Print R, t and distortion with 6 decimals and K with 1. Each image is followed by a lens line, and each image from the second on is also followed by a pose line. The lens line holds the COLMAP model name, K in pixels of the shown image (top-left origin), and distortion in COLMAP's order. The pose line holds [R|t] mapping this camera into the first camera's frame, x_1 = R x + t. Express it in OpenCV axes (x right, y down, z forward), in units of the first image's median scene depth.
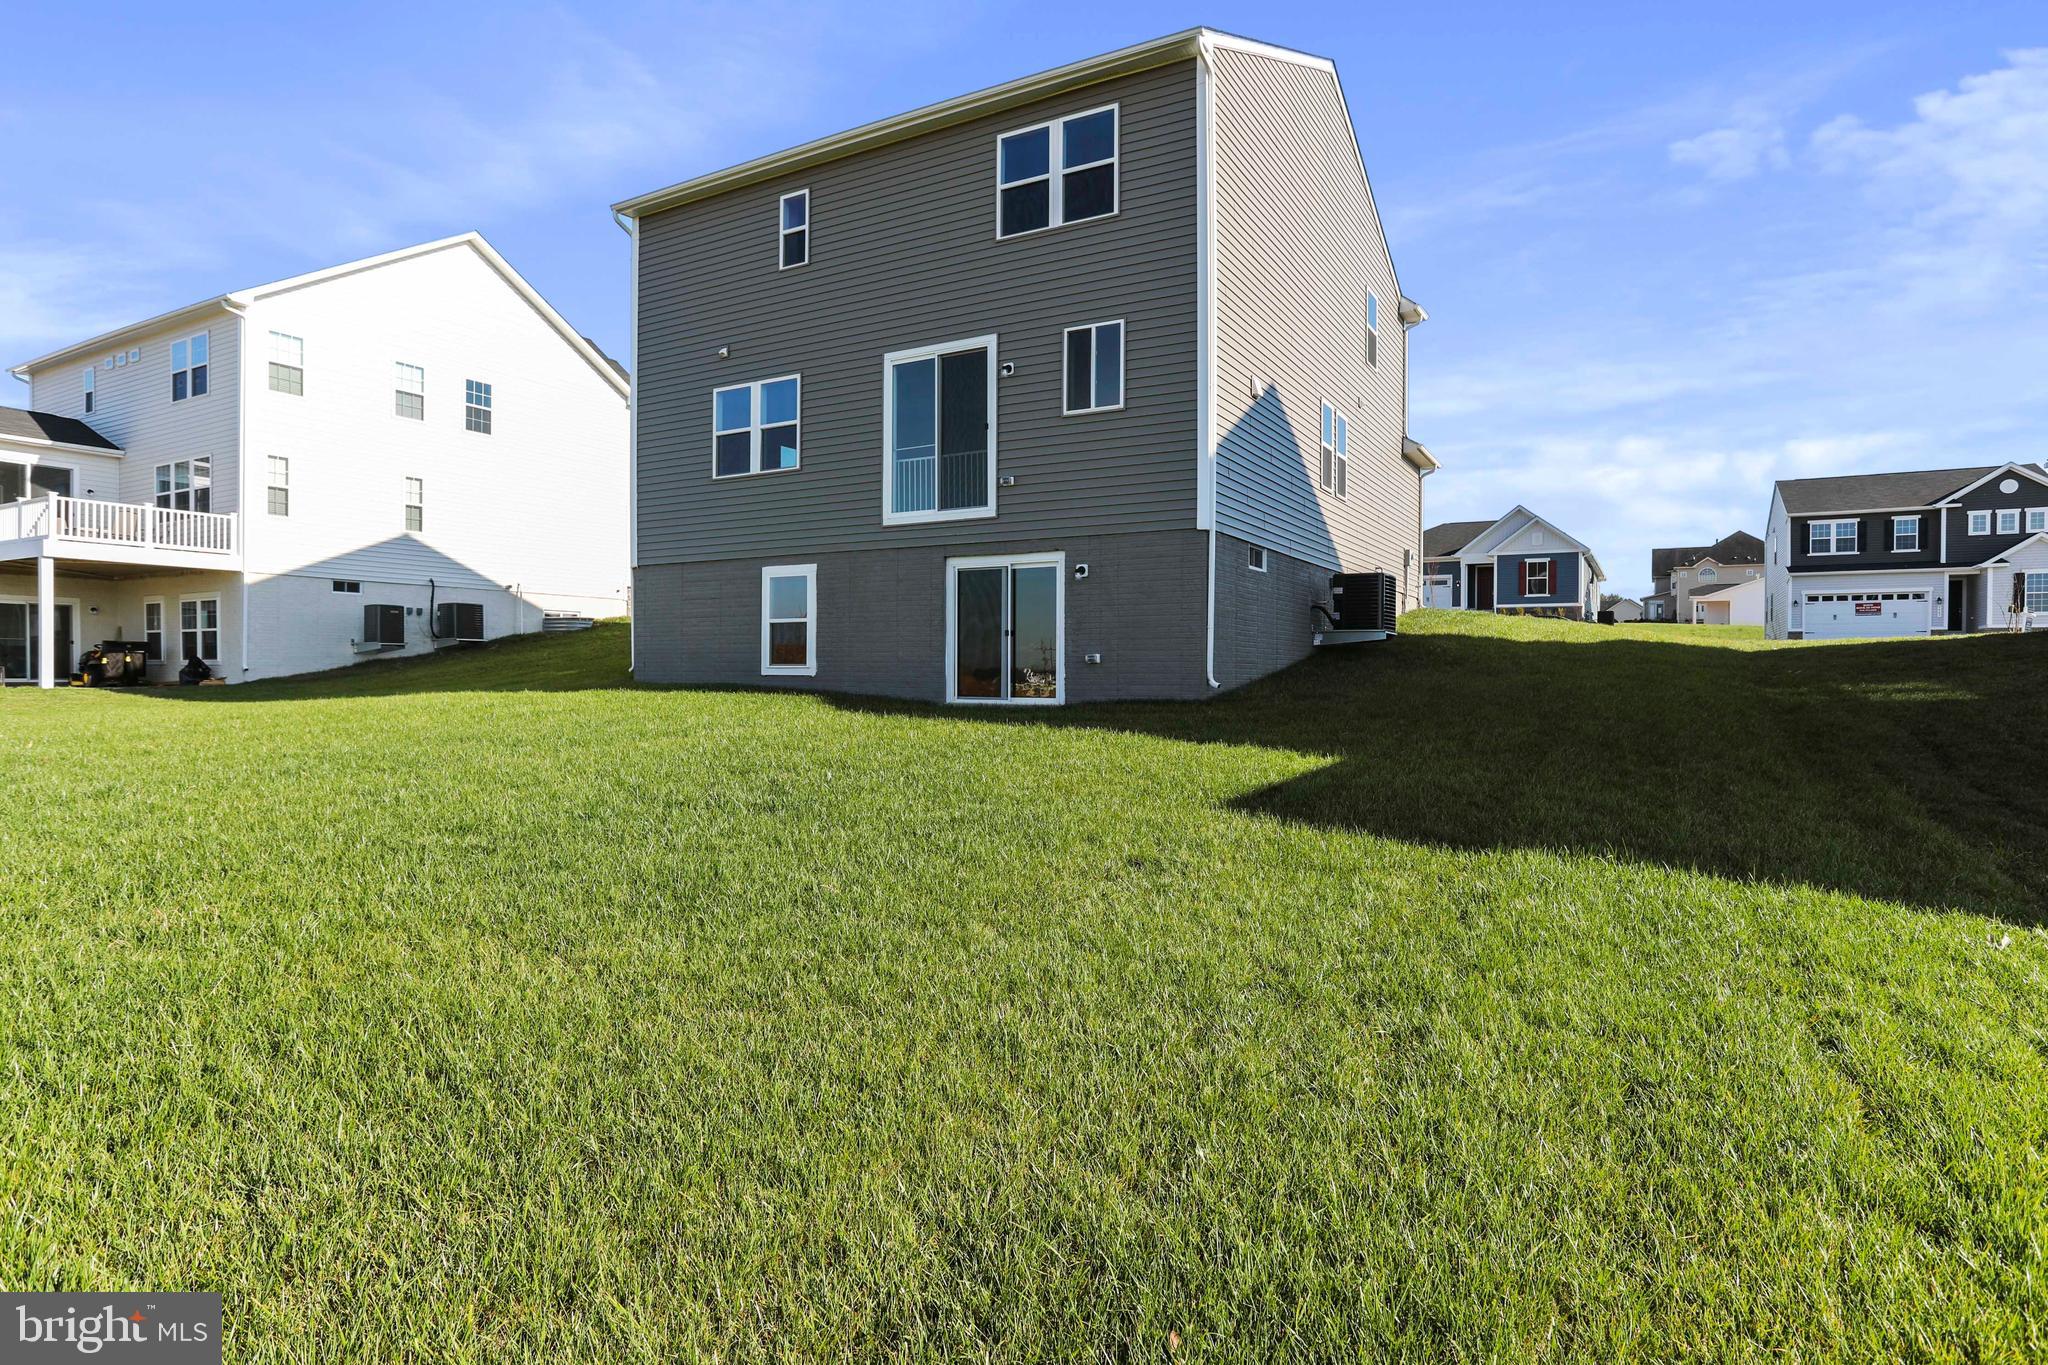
lens RADIAL K [[1117.8, 0, 1022.0], [0, 1117.8, 647.3], [0, 0, 1]] dist [-0.022333, 0.001862]
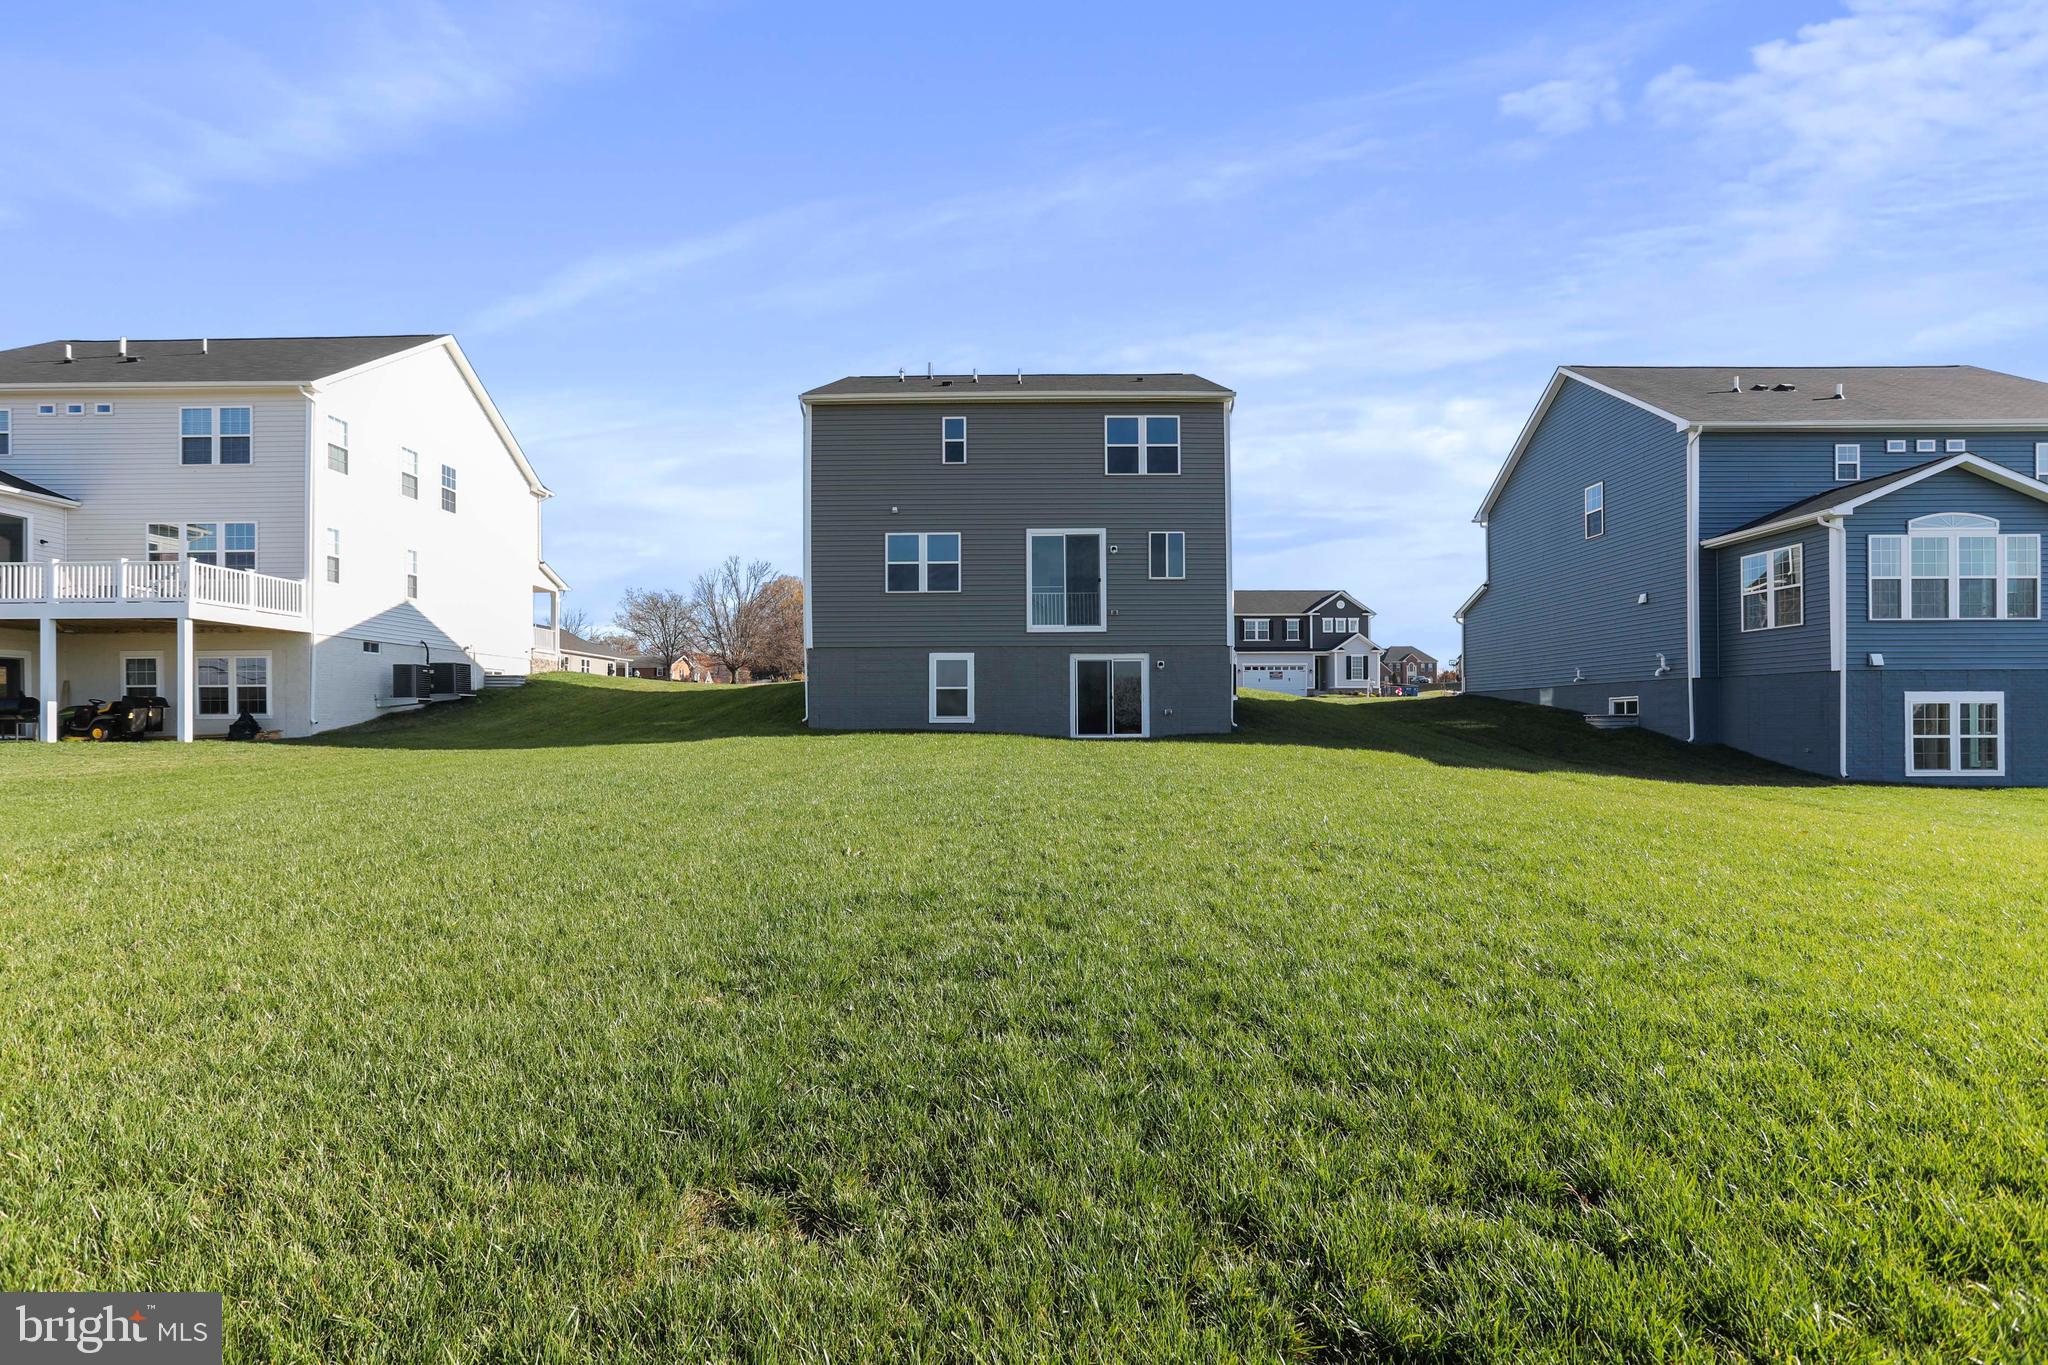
lens RADIAL K [[999.2, 0, 1025.8], [0, 999.2, 693.8], [0, 0, 1]] dist [-0.061628, 0.033002]
pose [[0.870341, 0.003783, 0.492436, -0.798731], [-0.004057, 0.999992, -0.000512, -0.015363], [-0.492433, -0.001552, 0.870349, -0.274062]]
